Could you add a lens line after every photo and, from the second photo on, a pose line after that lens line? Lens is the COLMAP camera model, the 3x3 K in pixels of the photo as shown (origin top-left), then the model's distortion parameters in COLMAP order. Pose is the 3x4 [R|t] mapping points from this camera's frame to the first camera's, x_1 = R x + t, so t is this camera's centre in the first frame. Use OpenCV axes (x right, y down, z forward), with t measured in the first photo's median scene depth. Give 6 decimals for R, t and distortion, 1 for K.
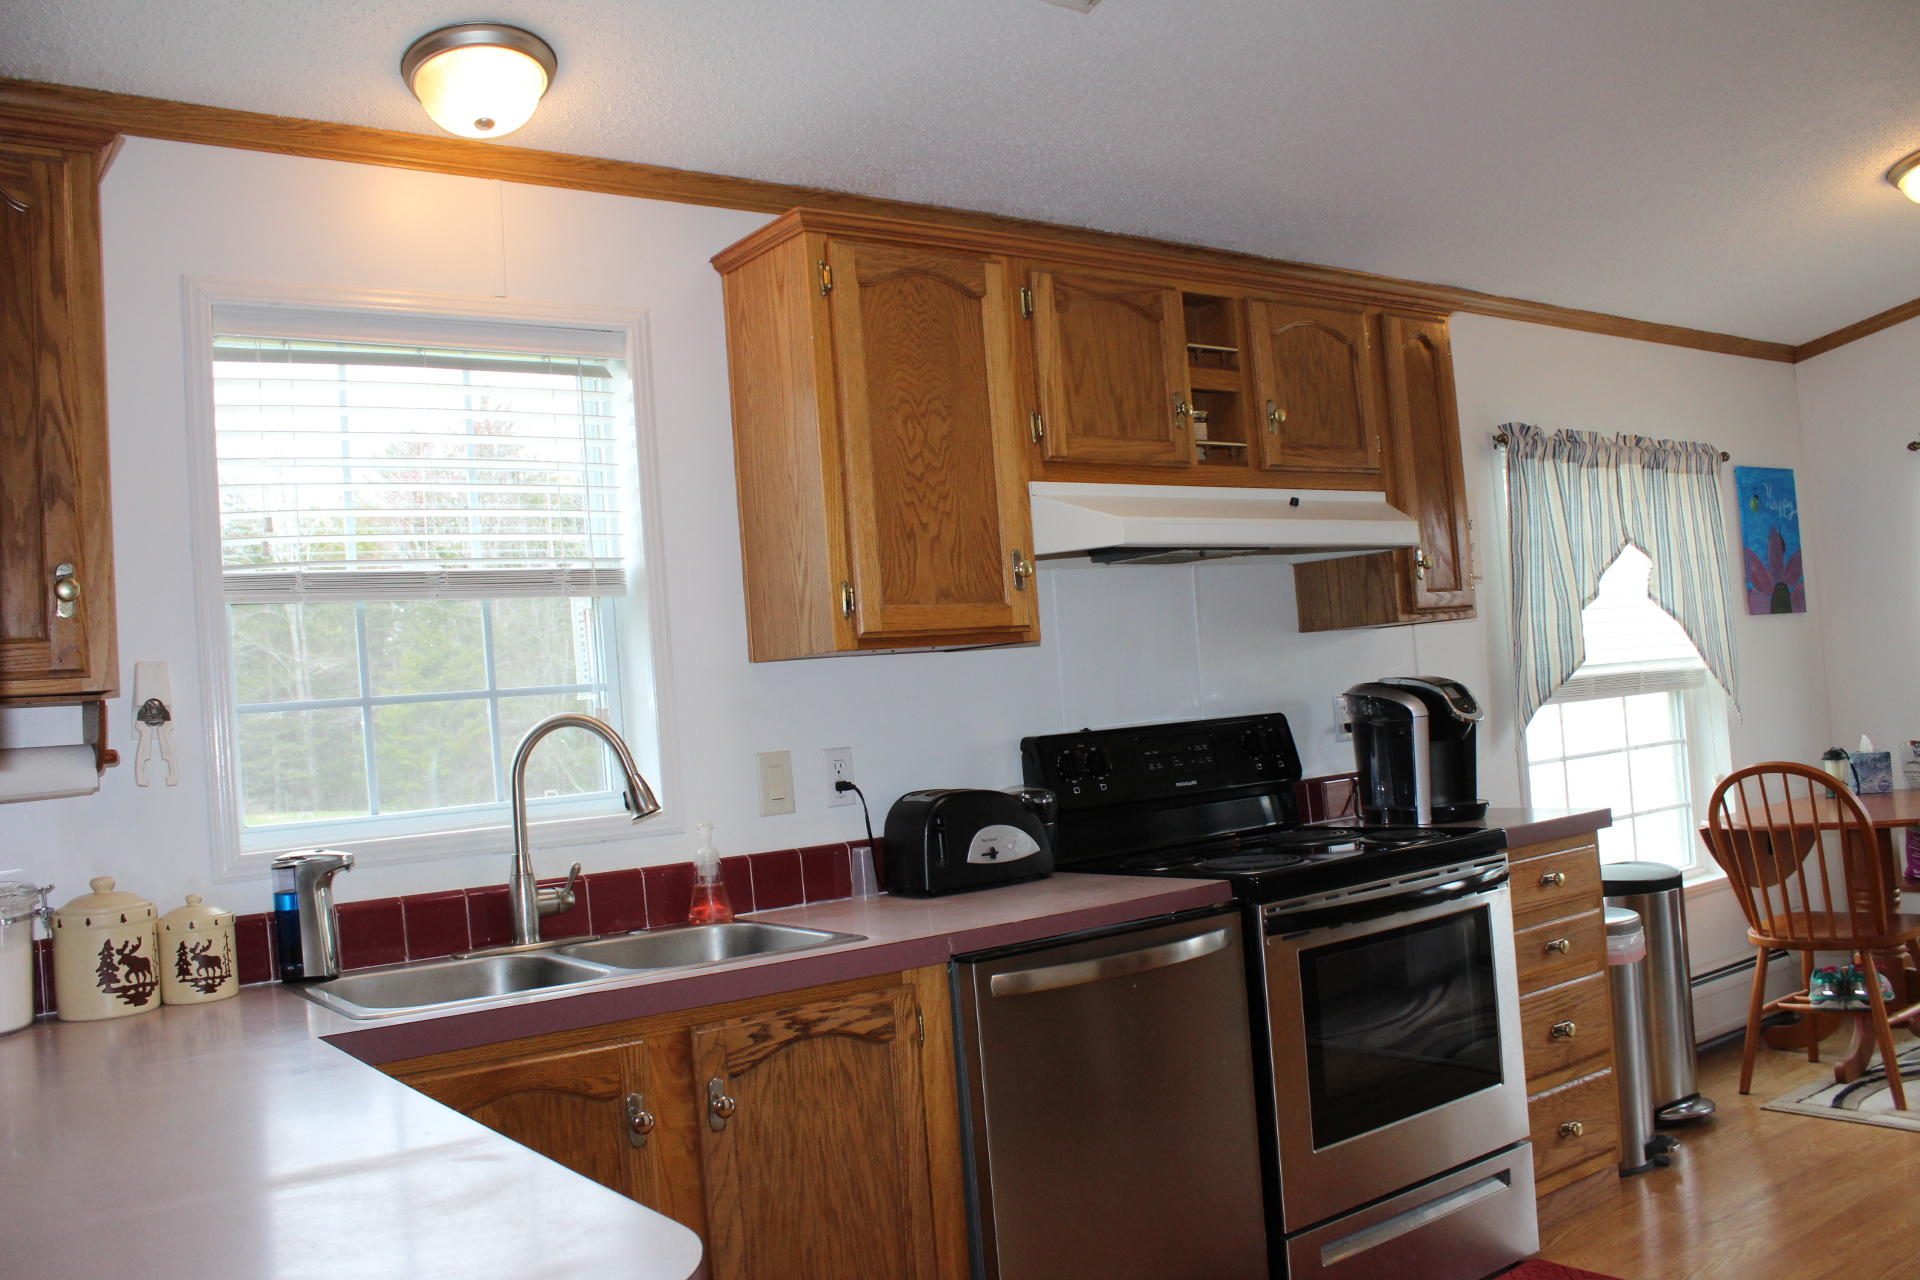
lens RADIAL K [[1578.6, 0, 956.9], [0, 1578.6, 670.3], [0, 0, 1]] dist [-0.111152, 0.081632]
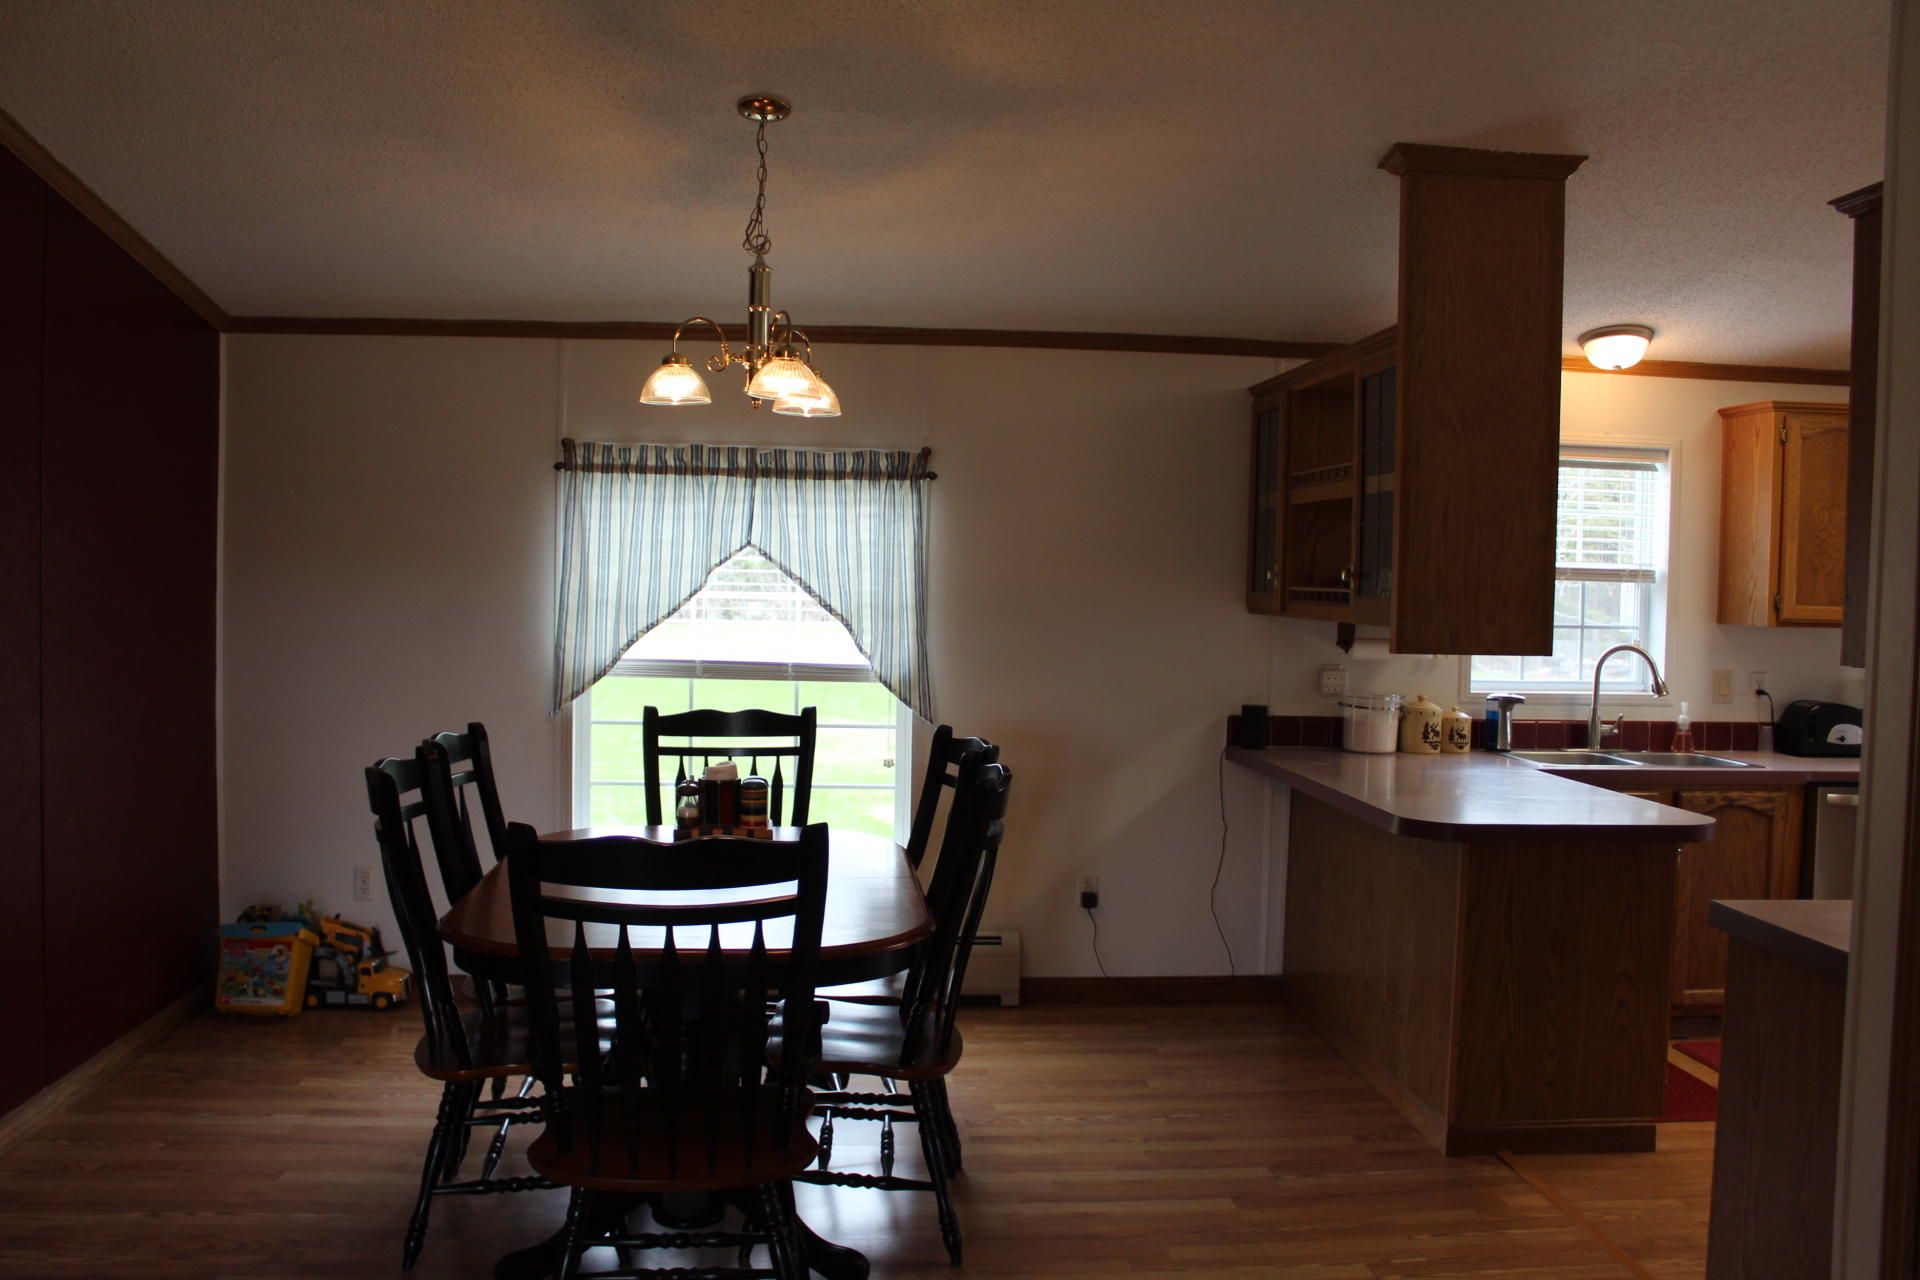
lens RADIAL K [[1578.6, 0, 956.9], [0, 1578.6, 670.3], [0, 0, 1]] dist [-0.111152, 0.081632]
pose [[0.852461, 0.120054, -0.508819, 0.046964], [-0.070208, 0.990748, 0.116139, -0.109269], [0.518055, -0.063281, 0.853003, -1.170817]]
